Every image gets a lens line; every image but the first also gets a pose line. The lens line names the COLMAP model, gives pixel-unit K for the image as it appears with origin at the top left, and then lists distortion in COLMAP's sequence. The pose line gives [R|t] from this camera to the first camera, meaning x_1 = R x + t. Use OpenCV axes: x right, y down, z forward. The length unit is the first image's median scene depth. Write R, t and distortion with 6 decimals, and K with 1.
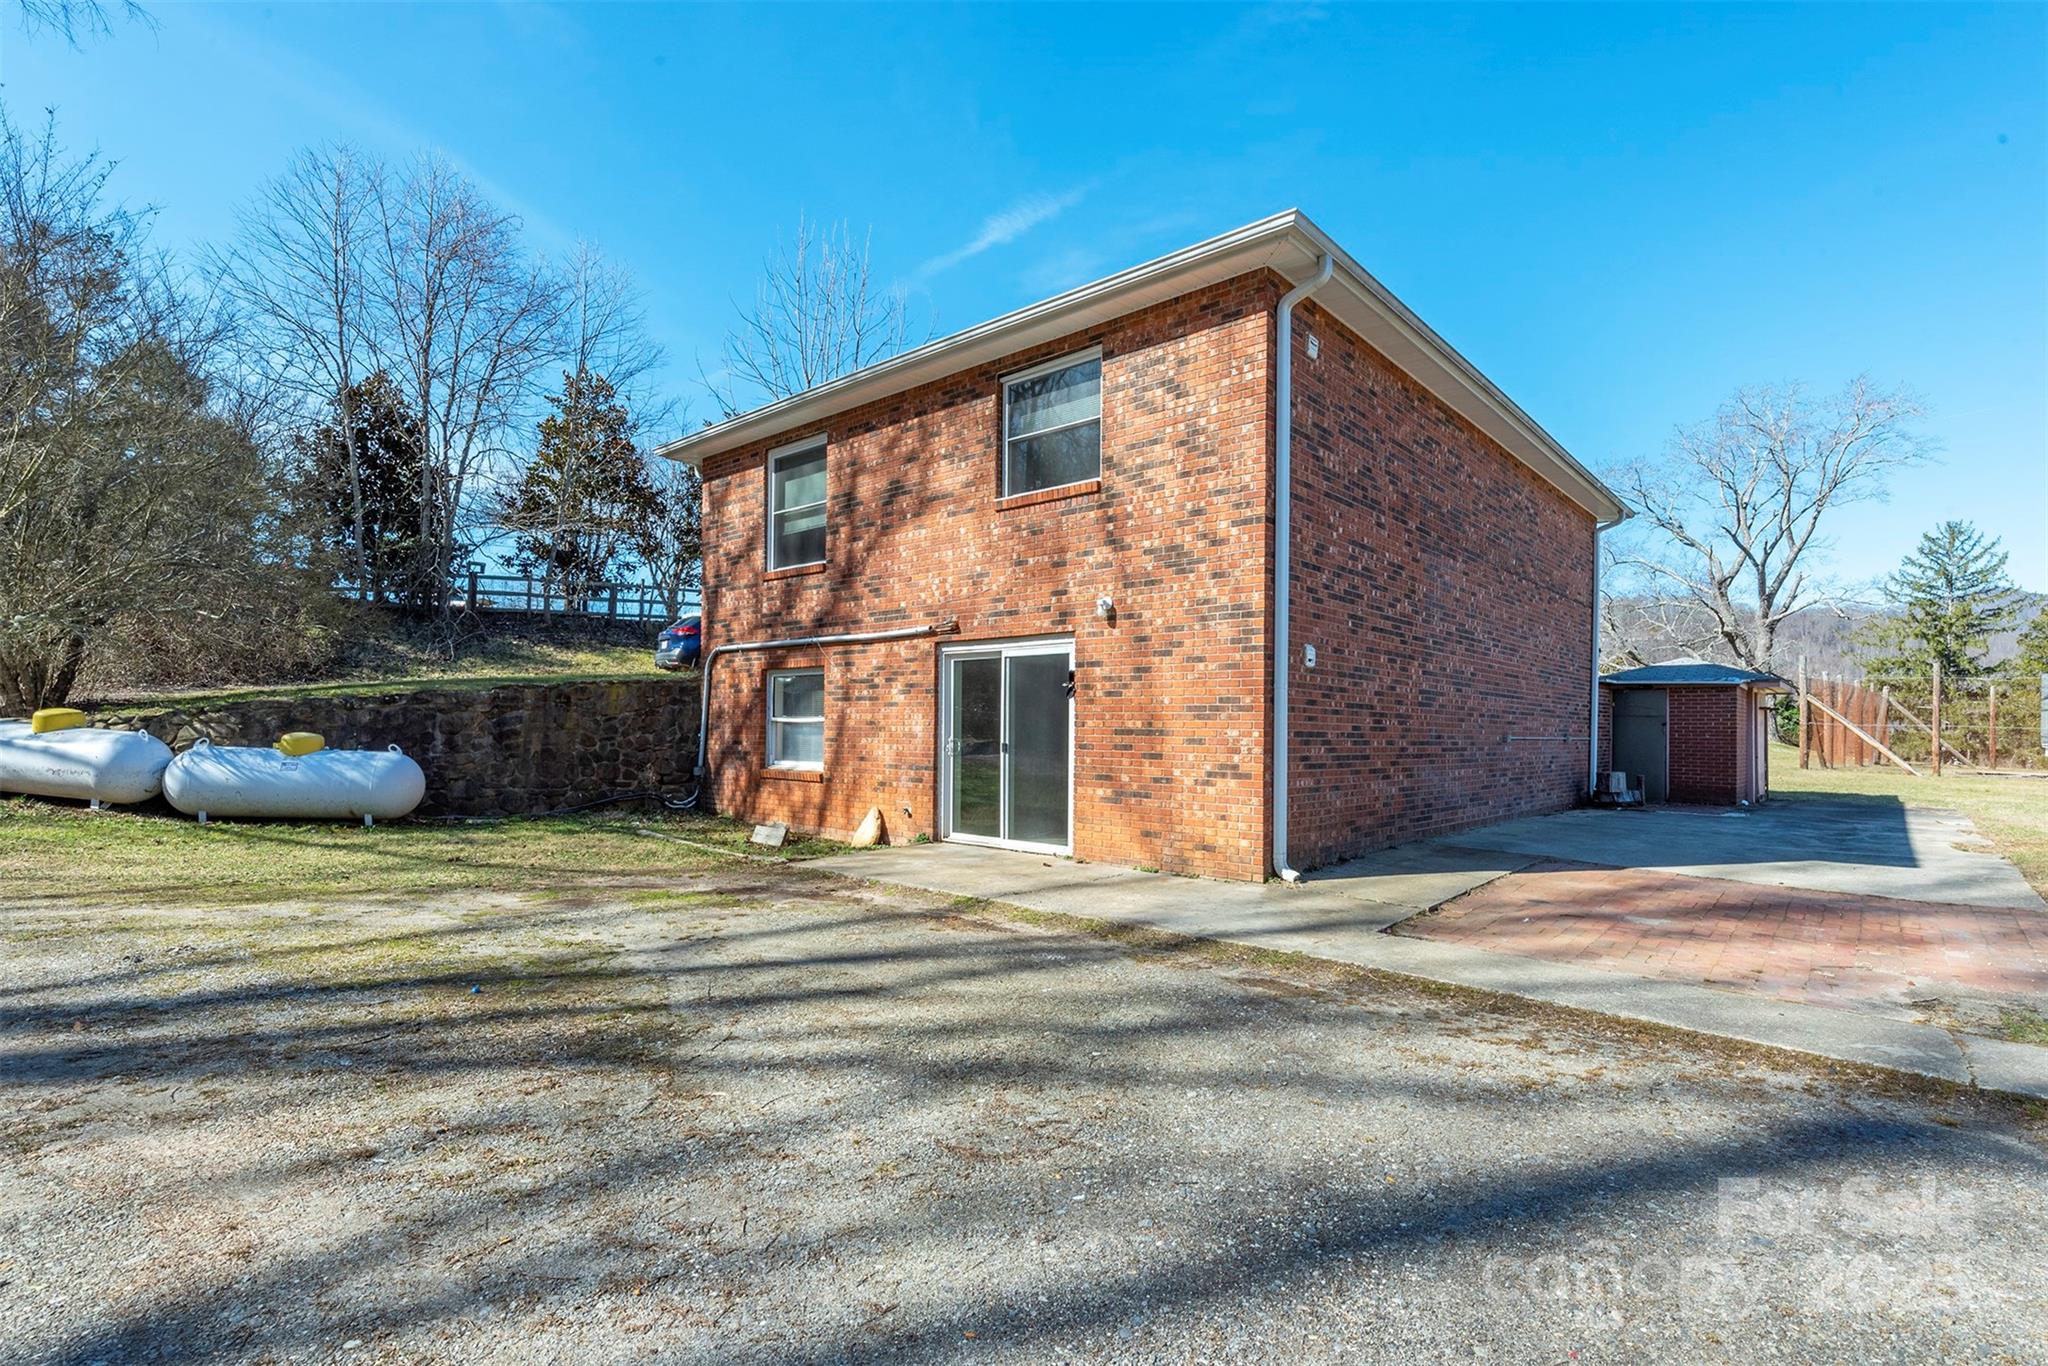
lens RADIAL K [[975.0, 0, 1017.9], [0, 975.0, 730.5], [0, 0, 1]] dist [0.004617, 0.000185]
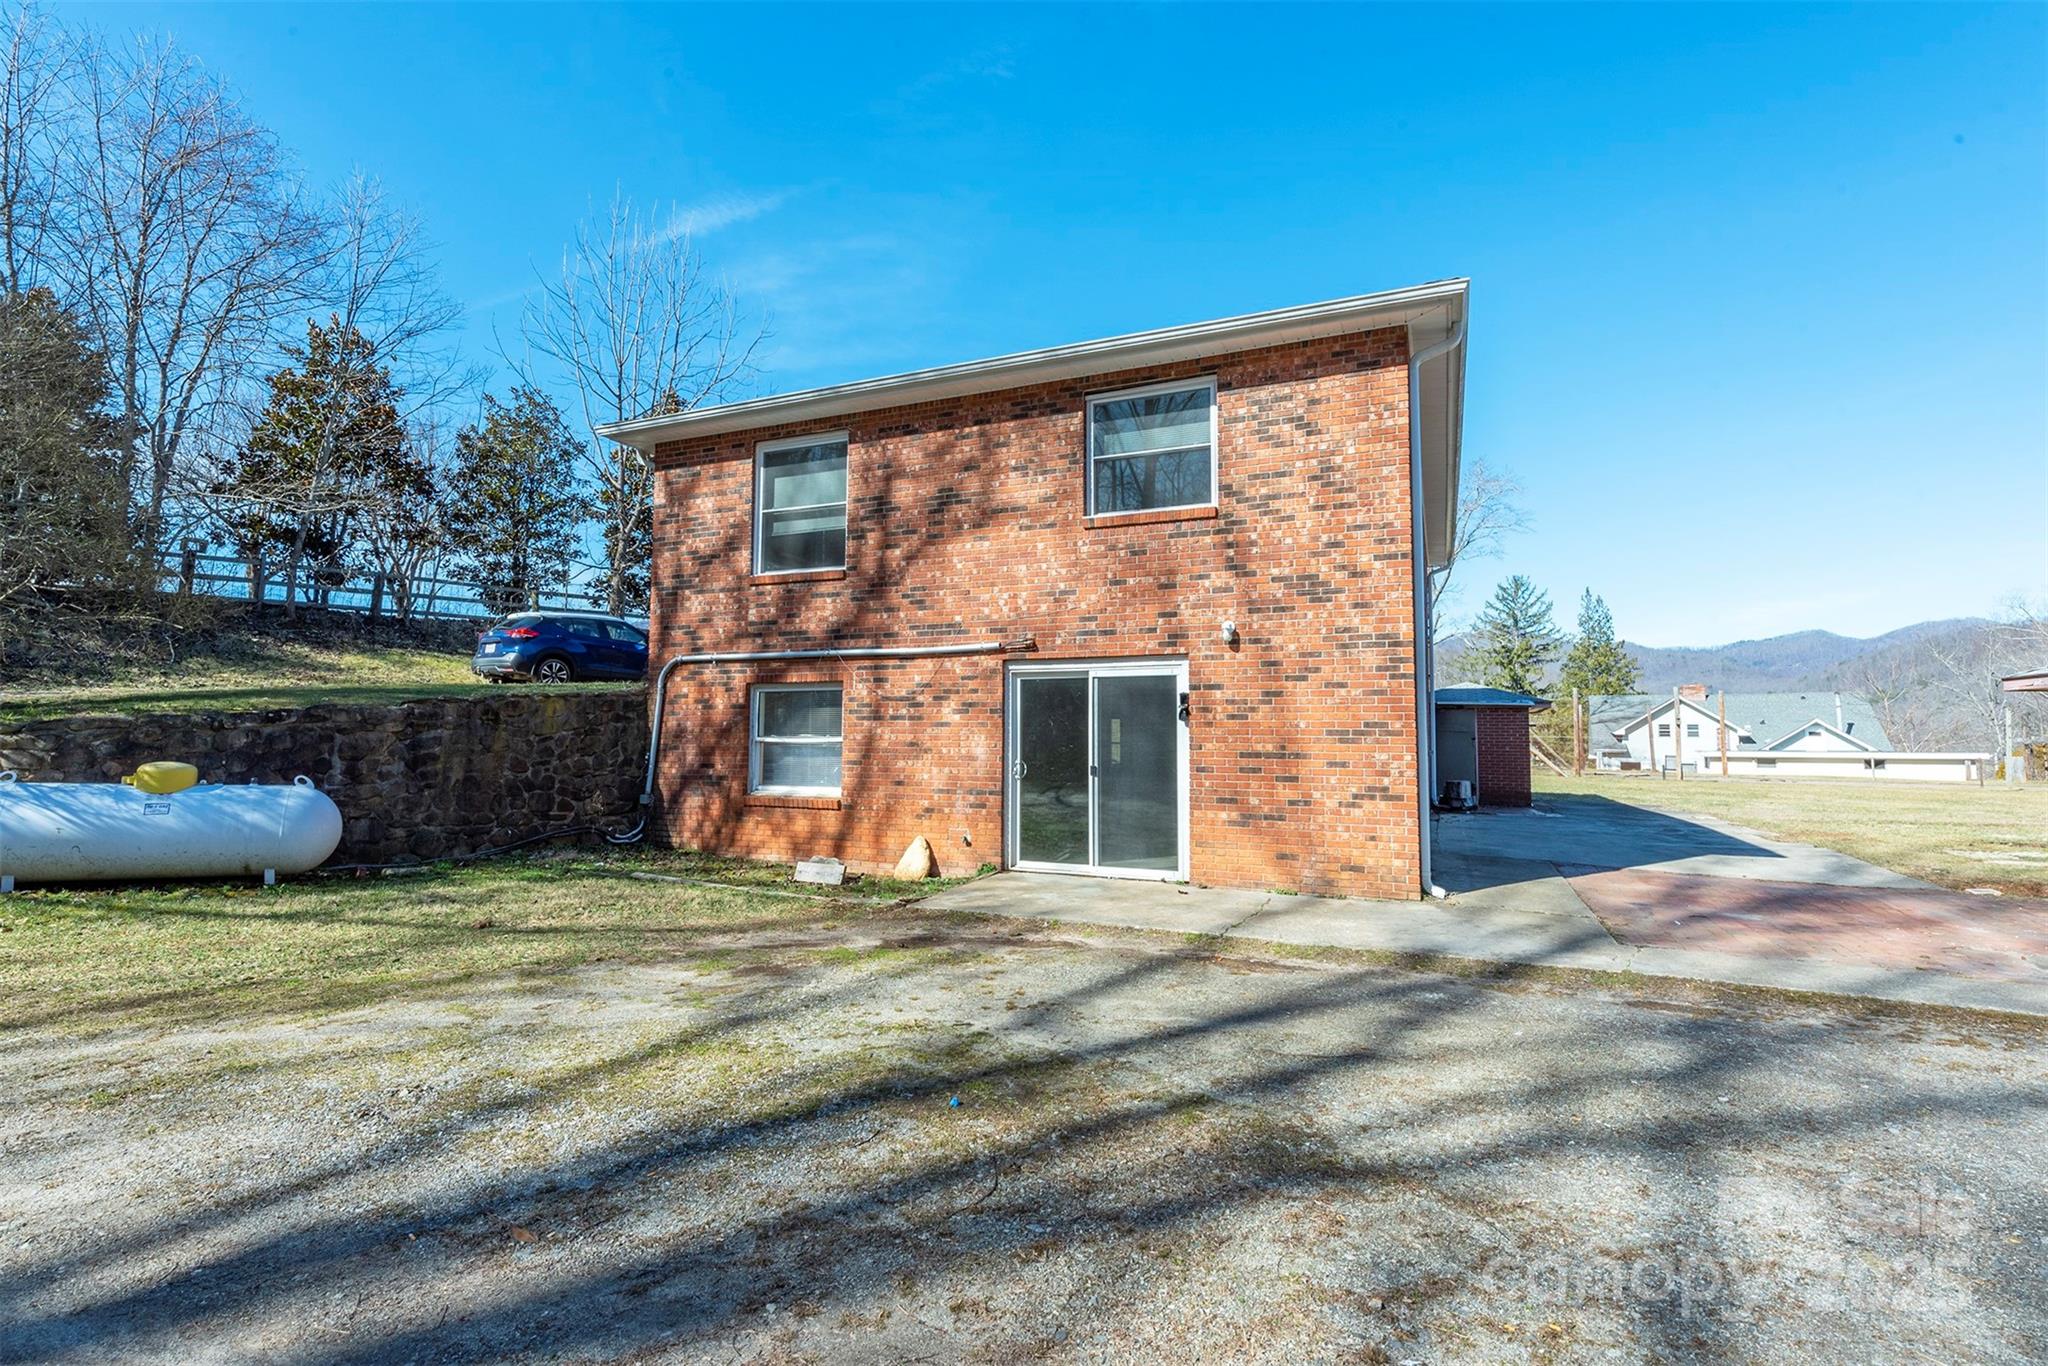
lens RADIAL K [[958.4, 0, 1024.0], [0, 958.4, 683.0], [0, 0, 1]] dist [0.007014, -0.000919]
pose [[0.950578, 0.014919, 0.310128, -0.354232], [0.003325, 0.998299, -0.058215, -0.013307], [-0.310468, 0.056369, 0.948911, 0.107333]]
